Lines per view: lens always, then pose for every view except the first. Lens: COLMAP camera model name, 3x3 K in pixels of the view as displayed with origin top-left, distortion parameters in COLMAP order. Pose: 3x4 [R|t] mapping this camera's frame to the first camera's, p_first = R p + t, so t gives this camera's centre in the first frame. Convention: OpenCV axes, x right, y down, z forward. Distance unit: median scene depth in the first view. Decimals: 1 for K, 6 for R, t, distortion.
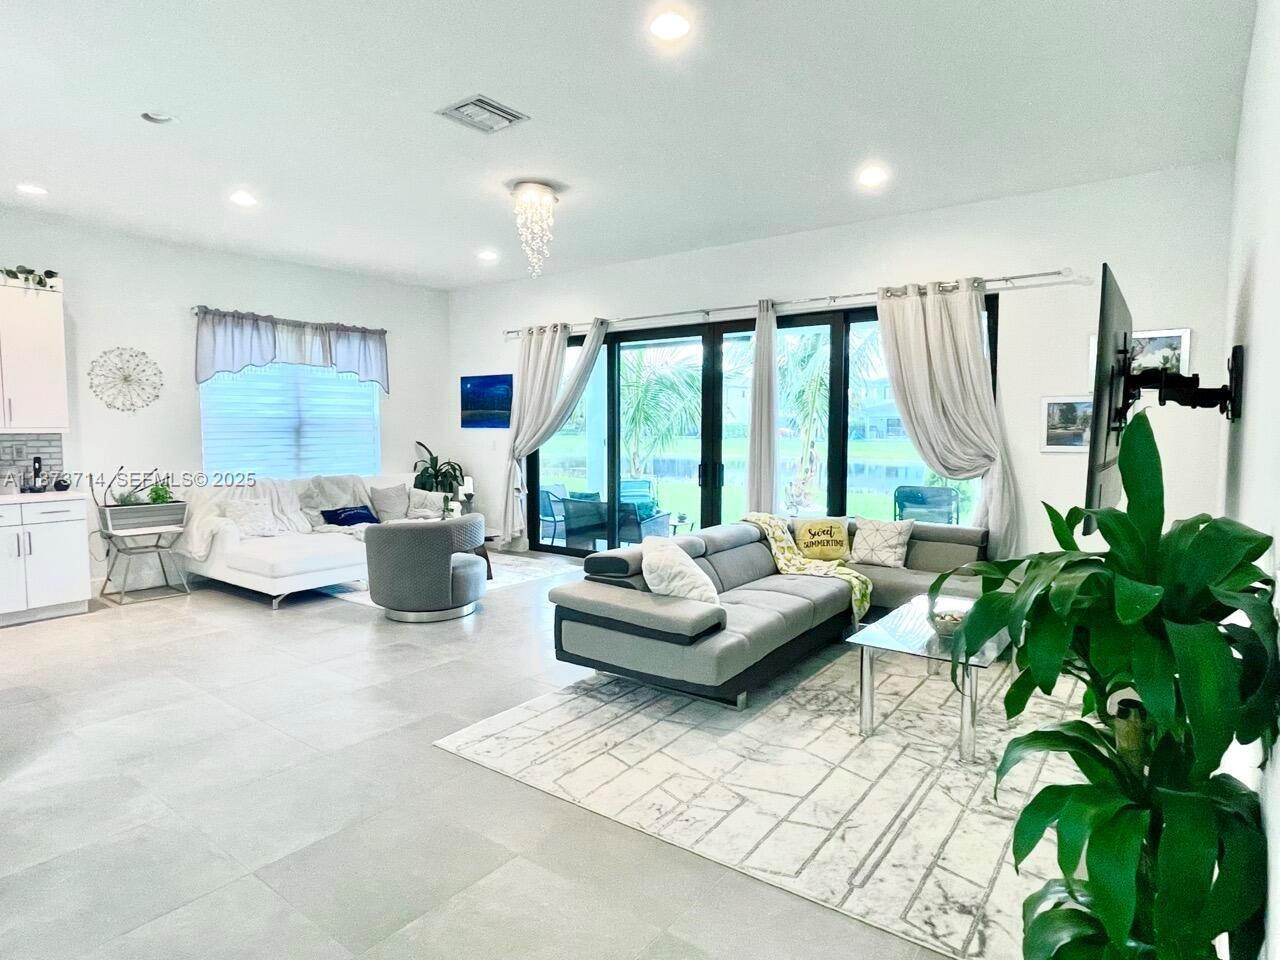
lens RADIAL K [[717.7, 0, 639.9], [0, 717.7, 472.7], [0, 0, 1]] dist [-0.006576, 0.001662]
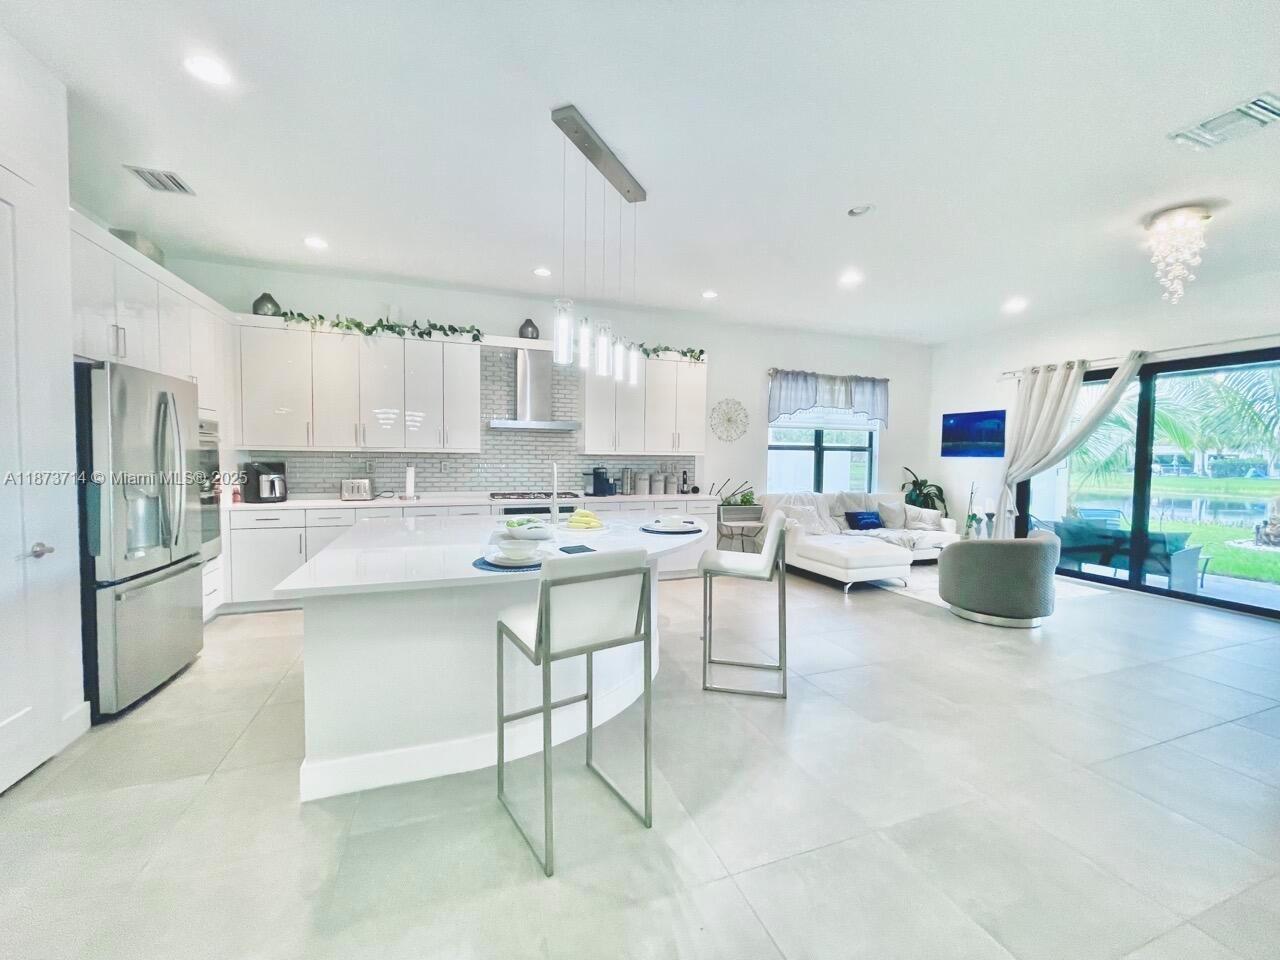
lens RADIAL K [[511.6, 0, 643.4], [0, 511.6, 483.2], [0, 0, 1]] dist [0.004361, 0.000824]
pose [[0.841862, 0.040695, -0.538156, -0.254155], [-0.047976, 0.998848, 0.000482, 0.006510], [0.537556, 0.025413, 0.842845, 0.011907]]
